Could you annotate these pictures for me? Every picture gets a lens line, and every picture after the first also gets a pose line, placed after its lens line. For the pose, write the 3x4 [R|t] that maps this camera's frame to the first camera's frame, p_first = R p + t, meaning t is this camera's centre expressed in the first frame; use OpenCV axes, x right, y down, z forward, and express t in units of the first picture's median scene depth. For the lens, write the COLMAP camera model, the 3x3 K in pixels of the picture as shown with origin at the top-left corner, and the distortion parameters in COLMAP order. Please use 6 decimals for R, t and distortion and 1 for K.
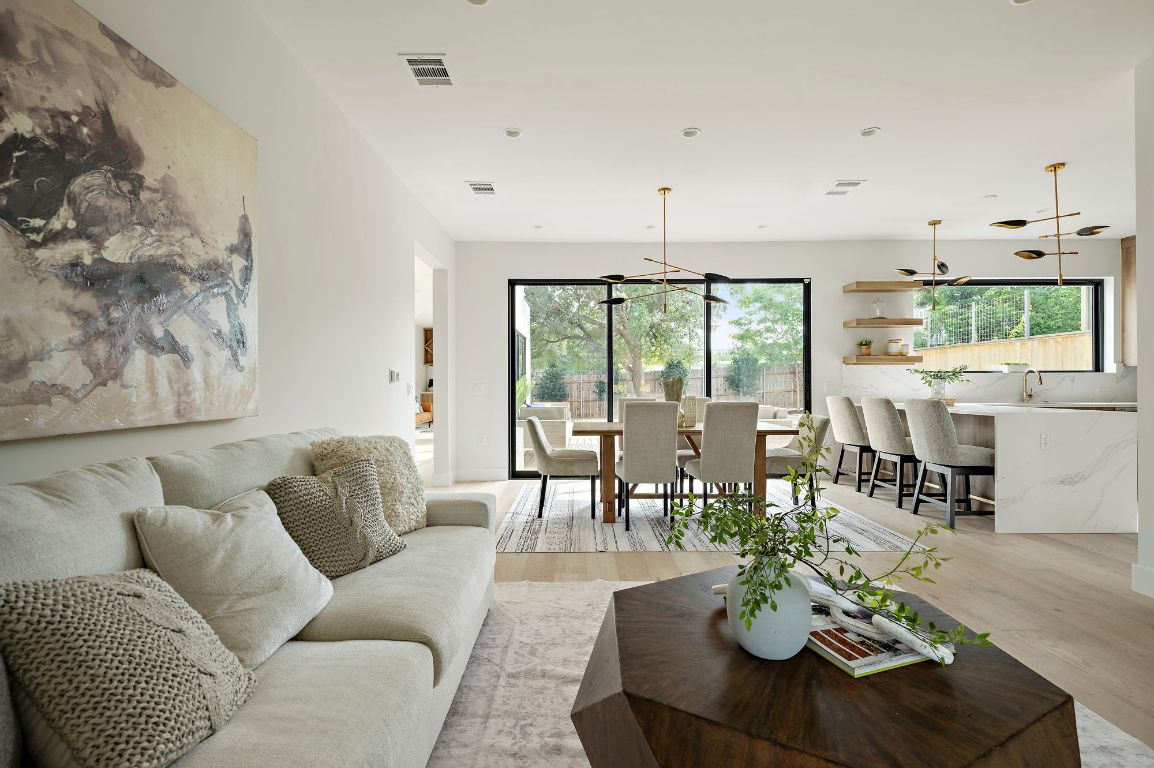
lens RADIAL K [[530.8, 0, 579.8], [0, 530.8, 381.7], [0, 0, 1]] dist [0.002378, -0.001258]
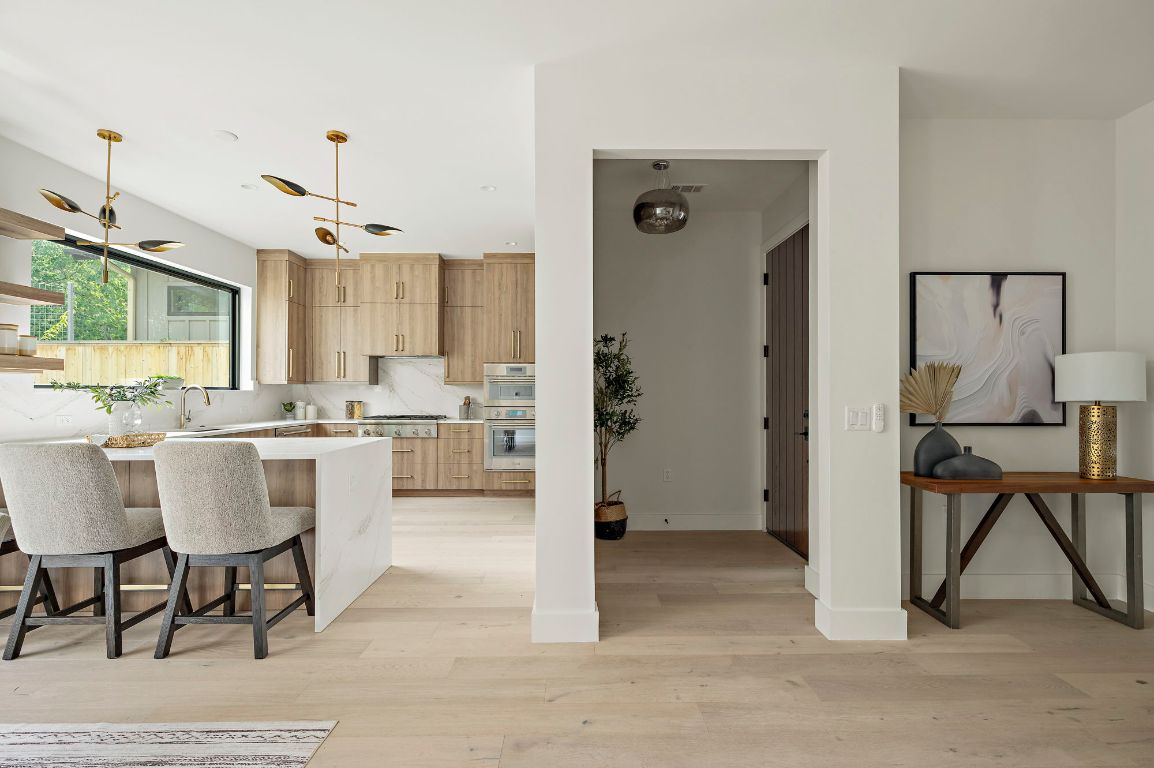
lens RADIAL K [[530.8, 0, 580.7], [0, 530.8, 389.5], [0, 0, 1]] dist [0.002378, -0.001258]
pose [[-0.011100, 0.009245, 0.999896, 0.067836], [-0.003944, 0.999949, -0.009289, -0.012431], [-0.999931, -0.004047, -0.011063, 0.448086]]
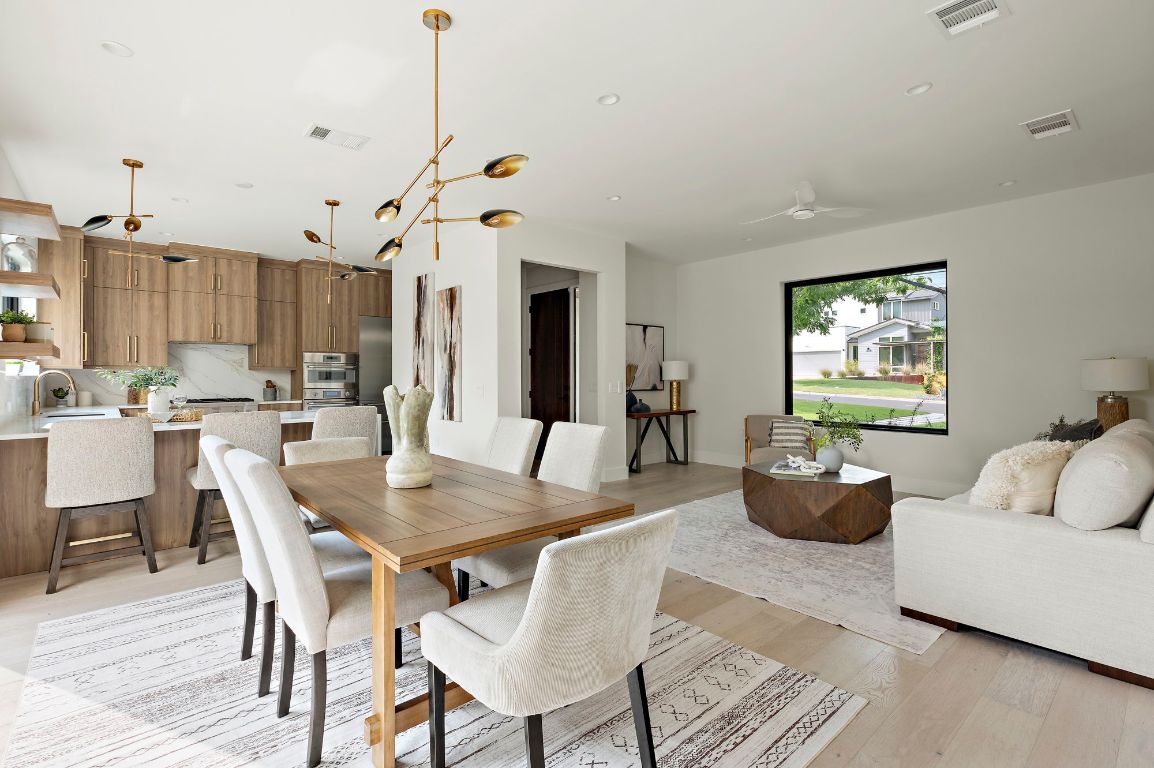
lens RADIAL K [[530.8, 0, 578.4], [0, 530.8, 373.7], [0, 0, 1]] dist [0.002378, -0.001258]
pose [[-0.654032, 0.005899, 0.756444, -0.231805], [0.000694, 0.999974, -0.007198, -0.013530], [-0.756467, -0.004183, -0.654019, 0.937275]]
